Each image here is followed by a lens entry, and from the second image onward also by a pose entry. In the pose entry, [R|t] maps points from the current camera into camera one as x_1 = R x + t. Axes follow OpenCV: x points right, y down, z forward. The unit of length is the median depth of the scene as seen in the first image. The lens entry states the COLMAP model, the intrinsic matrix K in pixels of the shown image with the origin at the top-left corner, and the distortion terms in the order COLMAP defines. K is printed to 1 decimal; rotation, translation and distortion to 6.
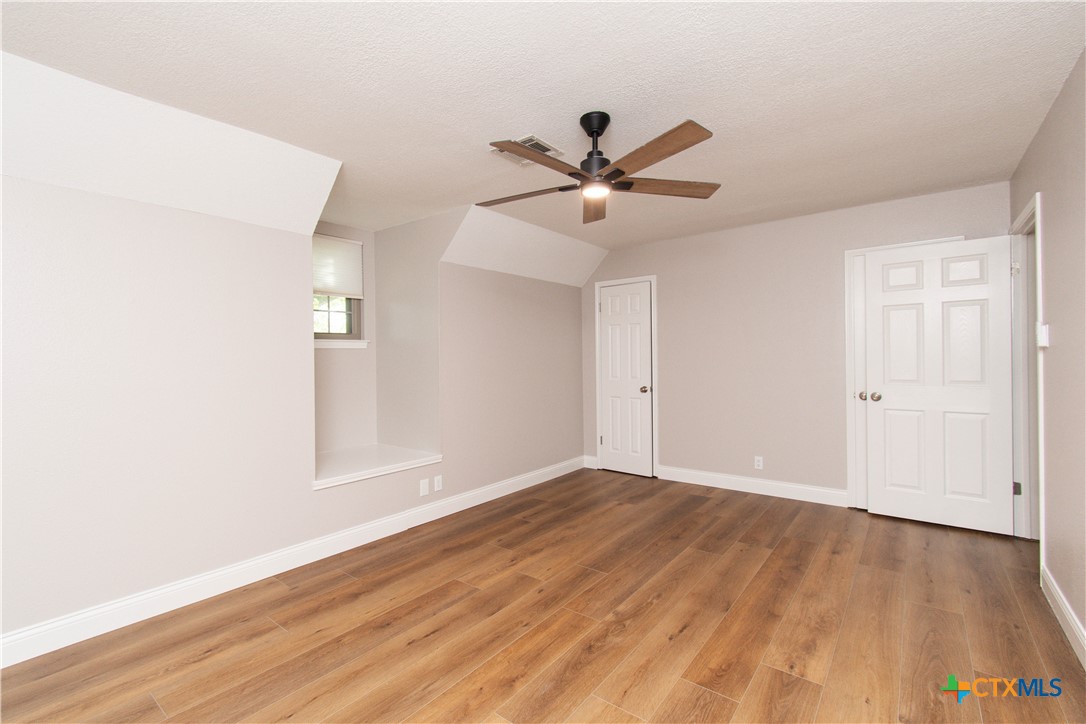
lens RADIAL K [[479.0, 0, 539.6], [0, 479.0, 363.4], [0, 0, 1]] dist [0.001005, -0.000799]
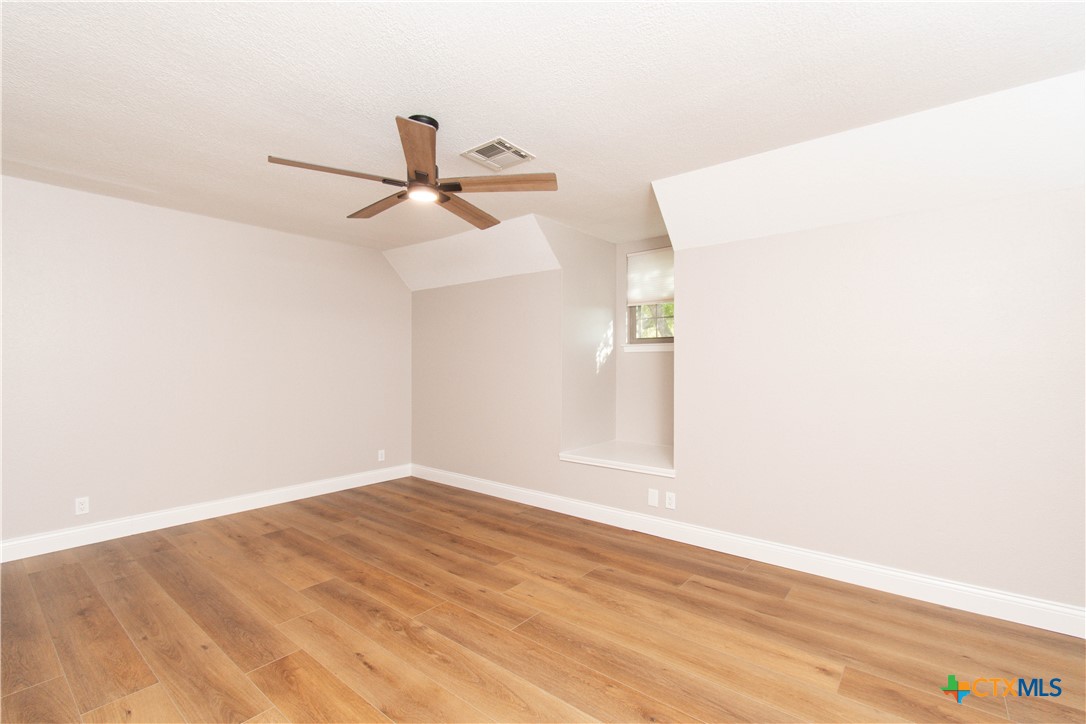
lens RADIAL K [[467.4, 0, 543.0], [0, 467.4, 362.0], [0, 0, 1]] dist [0.000176, -0.000199]
pose [[0.000926, 0.011348, -0.999935, 0.829356], [-0.011474, 0.999870, 0.011337, -0.025338], [0.999934, 0.011463, 0.001056, 0.929686]]
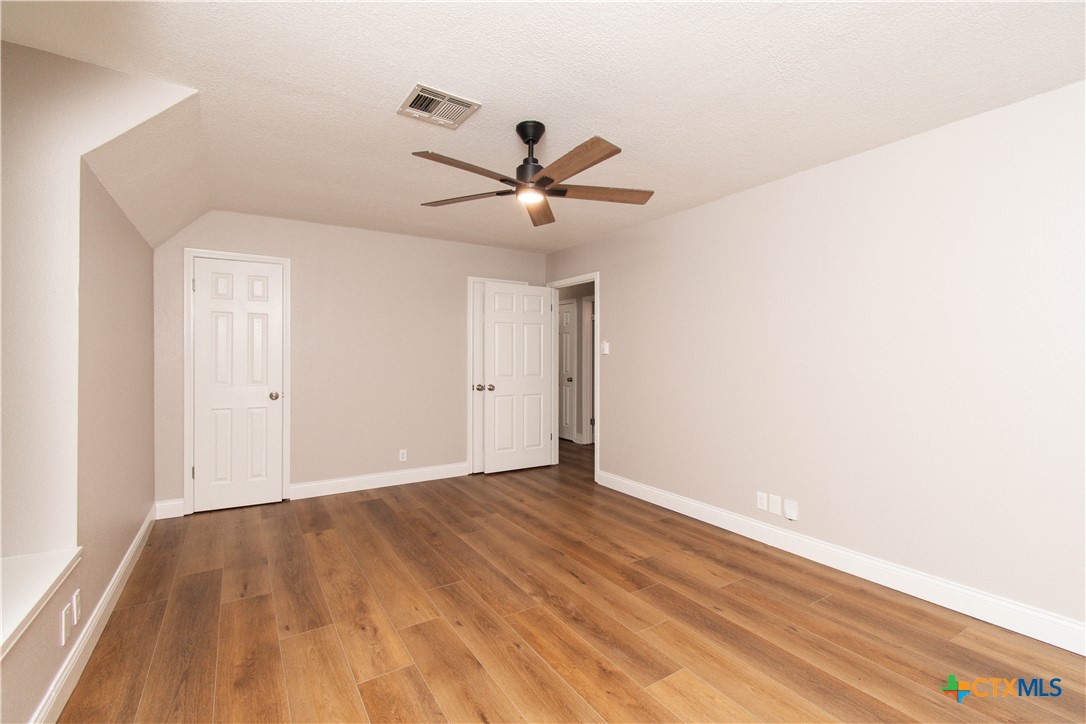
lens RADIAL K [[479.0, 0, 539.6], [0, 479.0, 363.4], [0, 0, 1]] dist [0.001005, -0.000799]
pose [[0.330079, -0.000447, 0.943953, -0.643714], [0.005395, 0.999984, -0.001412, 0.000104], [-0.943938, 0.005558, 0.330077, 0.469706]]
